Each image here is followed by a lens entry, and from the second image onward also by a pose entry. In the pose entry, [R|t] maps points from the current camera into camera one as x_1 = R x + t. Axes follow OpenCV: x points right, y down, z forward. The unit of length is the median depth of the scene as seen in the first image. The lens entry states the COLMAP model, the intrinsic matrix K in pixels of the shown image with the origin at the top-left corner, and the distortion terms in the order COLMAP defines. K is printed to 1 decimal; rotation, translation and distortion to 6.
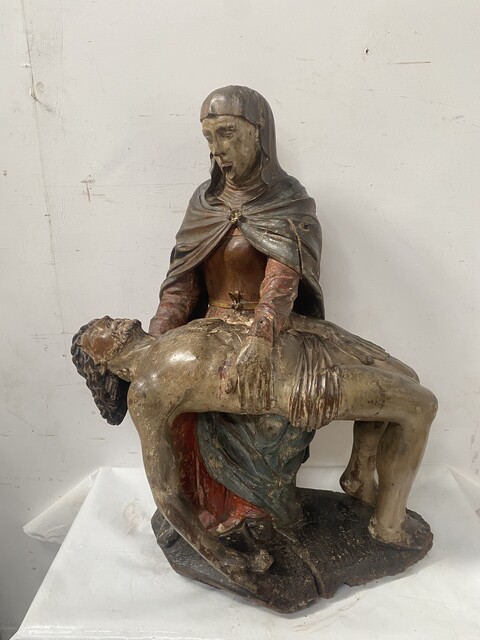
lens RADIAL K [[511.1, 0, 239.5], [0, 511.1, 296.8], [0, 0, 1]] dist [0.004777, -0.003996]
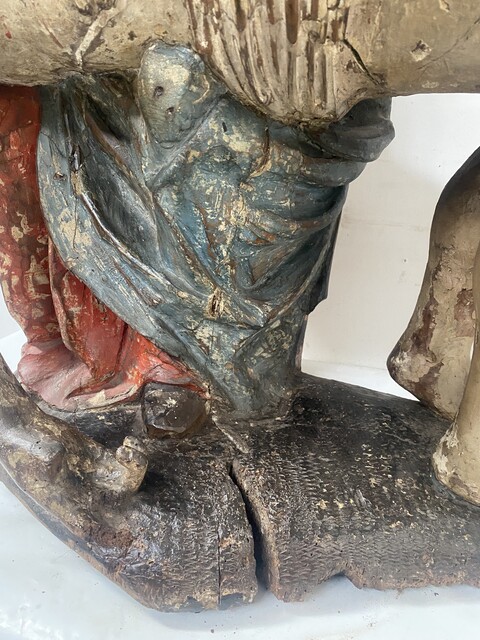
lens RADIAL K [[511.1, 0, 239.5], [0, 511.1, 296.8], [0, 0, 1]] dist [0.004777, -0.003996]
pose [[0.963824, 0.118792, -0.238604, 0.192618], [-0.110110, 0.992689, 0.049441, 0.335915], [0.242733, -0.021380, 0.969857, 0.601195]]
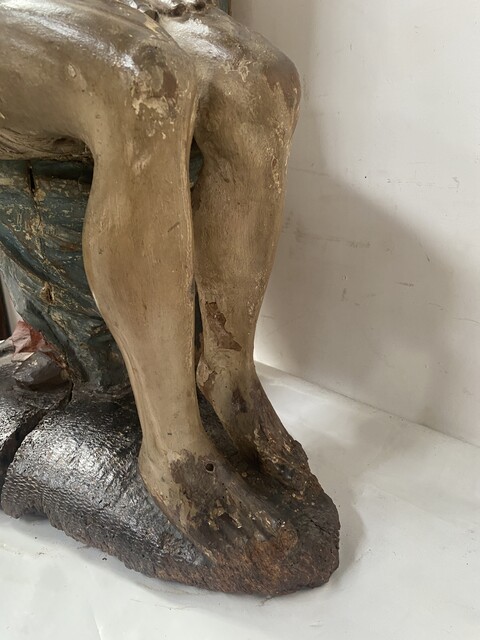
lens RADIAL K [[532.7, 0, 256.8], [0, 532.7, 284.0], [0, 0, 1]] dist [-0.007562, -0.005755]
pose [[0.636034, 0.164885, -0.753839, 0.661004], [-0.156723, 0.984146, 0.083028, 0.268842], [0.755578, 0.065336, 0.651792, 0.793261]]
